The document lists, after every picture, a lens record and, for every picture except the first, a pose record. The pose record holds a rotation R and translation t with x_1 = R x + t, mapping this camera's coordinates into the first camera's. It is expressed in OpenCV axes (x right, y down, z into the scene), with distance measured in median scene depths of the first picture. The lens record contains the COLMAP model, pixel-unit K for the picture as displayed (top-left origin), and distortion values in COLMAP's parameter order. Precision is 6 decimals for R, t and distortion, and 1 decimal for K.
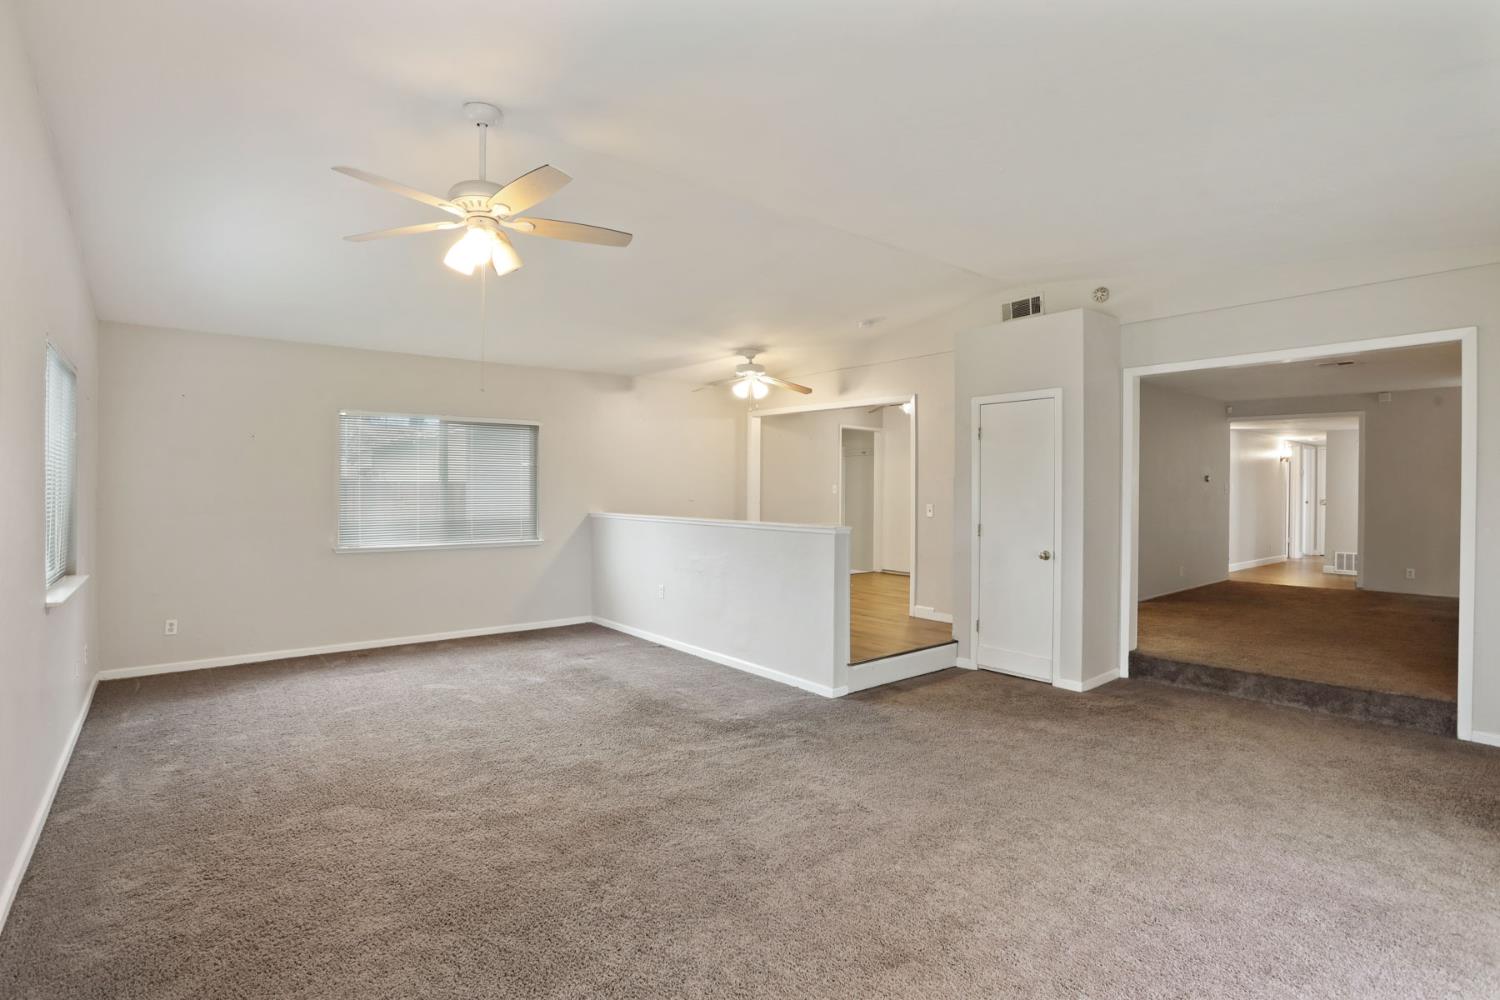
lens RADIAL K [[735.7, 0, 741.9], [0, 735.7, 494.7], [0, 0, 1]] dist [-0.076993, 0.033914]
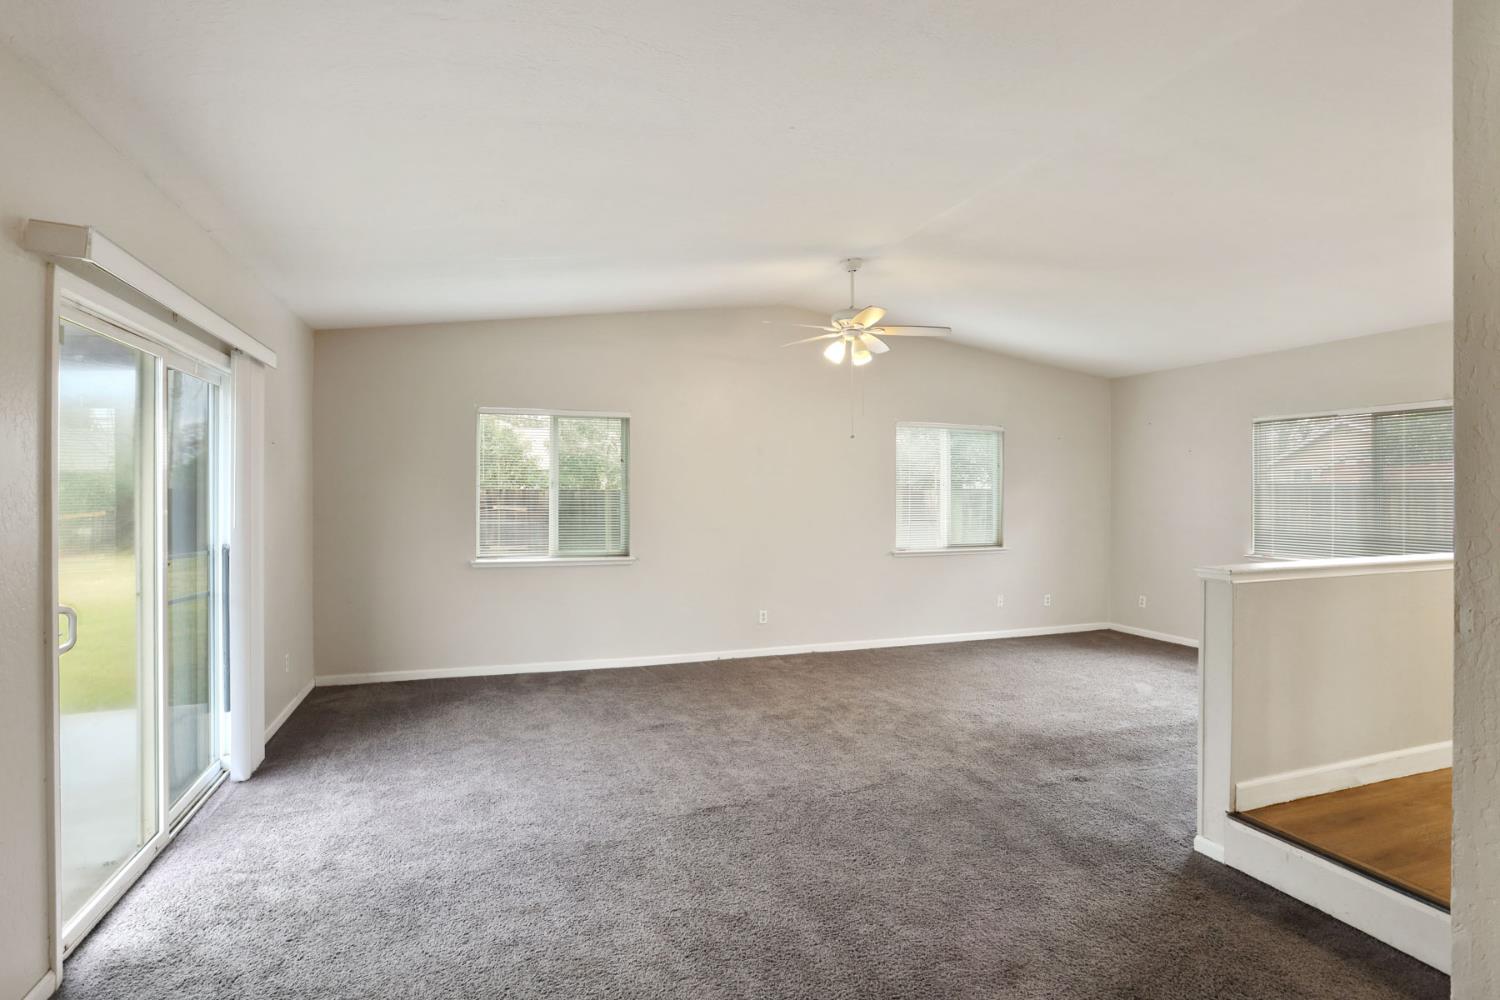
lens RADIAL K [[763.1, 0, 752.5], [0, 763.1, 480.2], [0, 0, 1]] dist [-0.074047, 0.000026]
pose [[-0.325570, -0.006651, -0.945495, 0.739653], [-0.003302, 0.999977, -0.005897, -0.025410], [0.945512, 0.001202, -0.325584, 0.753152]]
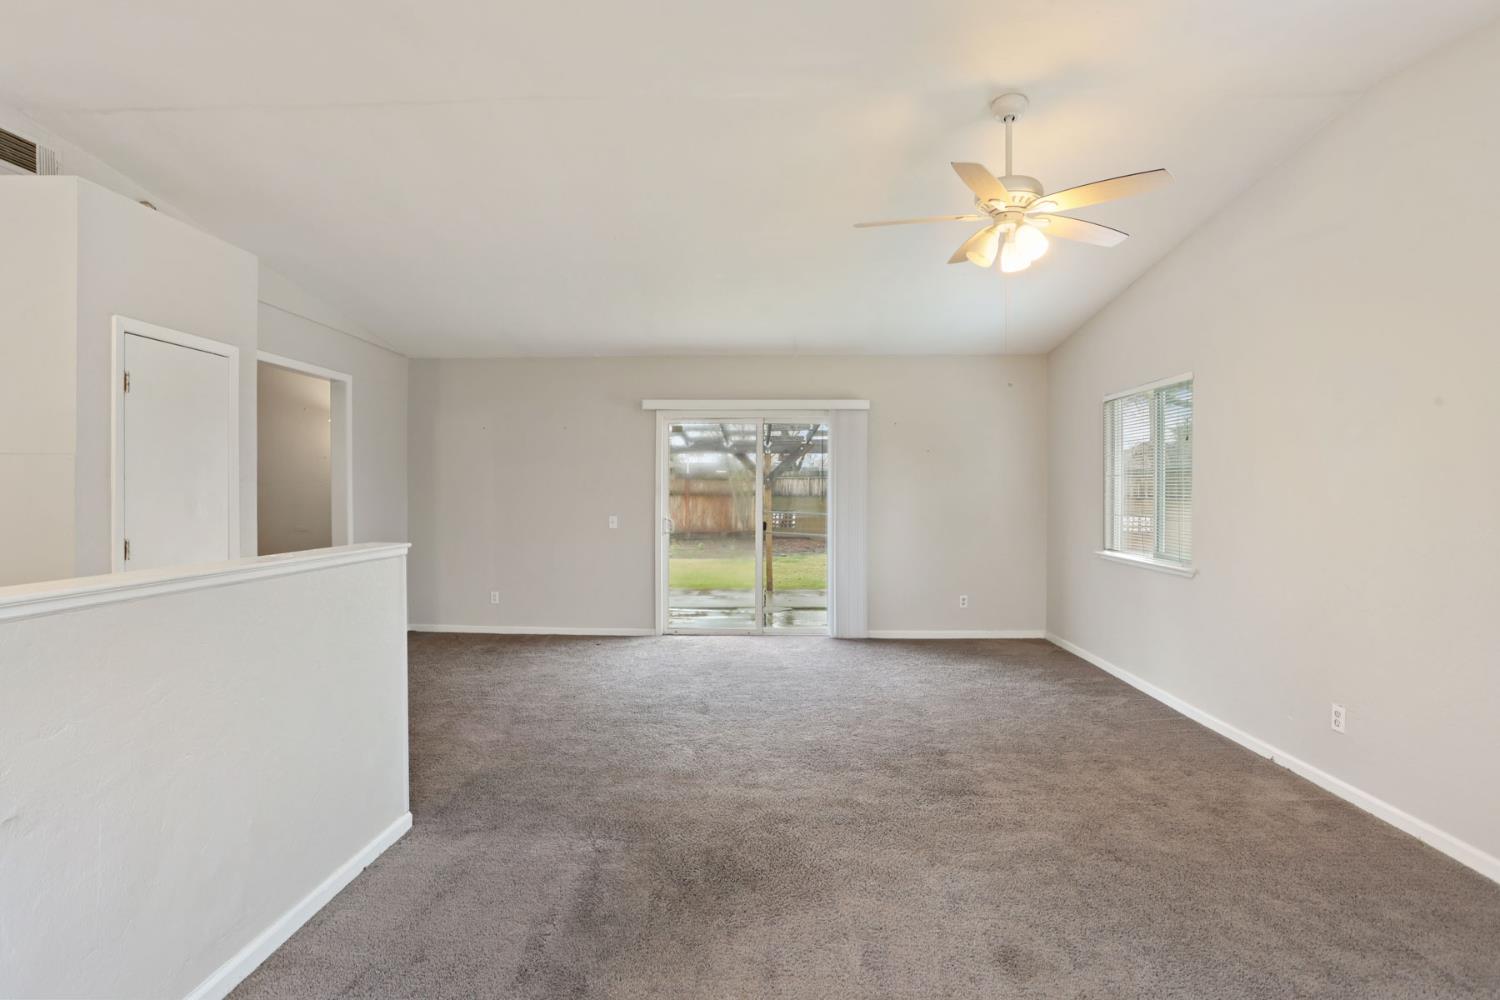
lens RADIAL K [[733.9, 0, 724.0], [0, 733.9, 496.1], [0, 0, 1]] dist [-0.043041, 0.001782]
pose [[-0.734858, -0.007332, 0.678181, -0.409920], [0.000271, 0.999938, 0.011104, 0.001509], [-0.678220, 0.008344, -0.734811, 1.112796]]
